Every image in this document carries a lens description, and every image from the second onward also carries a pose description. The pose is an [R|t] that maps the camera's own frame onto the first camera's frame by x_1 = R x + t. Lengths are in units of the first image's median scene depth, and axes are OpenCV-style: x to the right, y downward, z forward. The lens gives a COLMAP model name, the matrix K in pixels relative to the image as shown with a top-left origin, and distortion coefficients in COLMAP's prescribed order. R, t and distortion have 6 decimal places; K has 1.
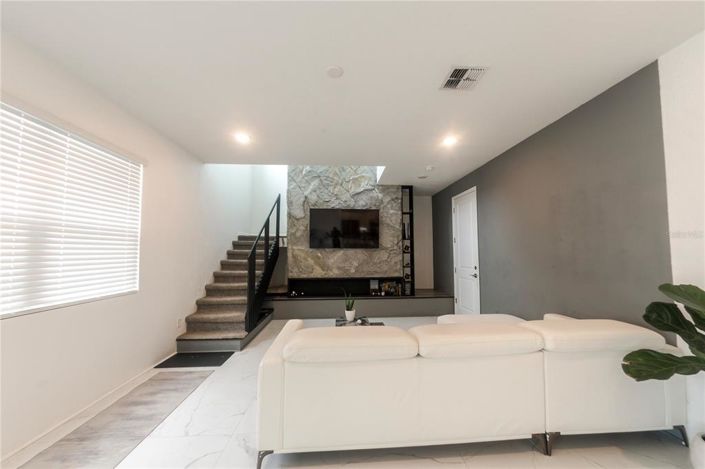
lens RADIAL K [[246.9, 0, 353.5], [0, 246.9, 239.4], [0, 0, 1]] dist [-0.002312, -0.000072]
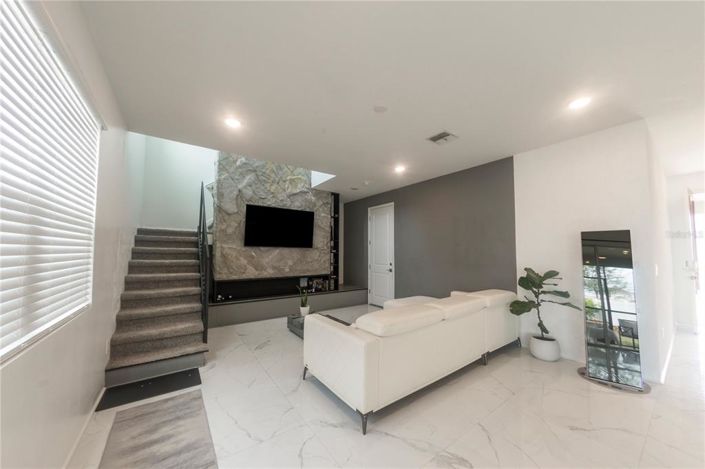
lens RADIAL K [[246.9, 0, 353.5], [0, 246.9, 239.4], [0, 0, 1]] dist [-0.002312, -0.000072]
pose [[0.842554, 0.034719, 0.537492, -0.320942], [-0.035647, 0.999327, -0.008672, 0.001388], [-0.537431, -0.011854, 0.843224, 0.001914]]
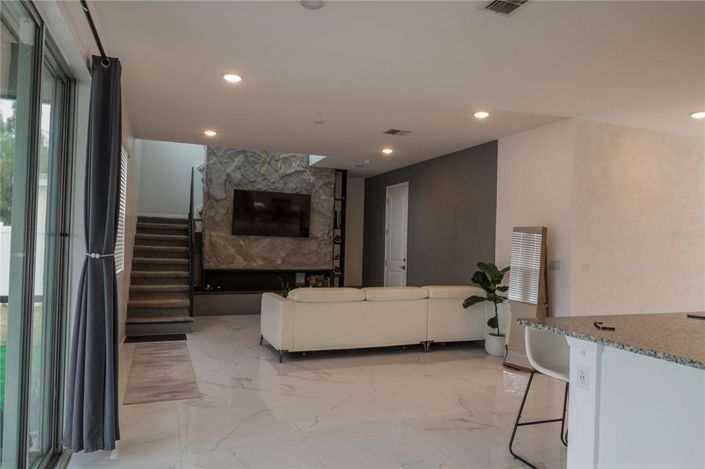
lens RADIAL K [[474.8, 0, 352.5], [0, 474.8, 234.5], [0, 0, 1]] dist [-0.010125, 0.000309]
pose [[0.948978, 0.035043, 0.313388, -0.290097], [-0.047325, 0.998377, 0.031669, -0.037761], [-0.311770, -0.044885, 0.949097, -0.699470]]
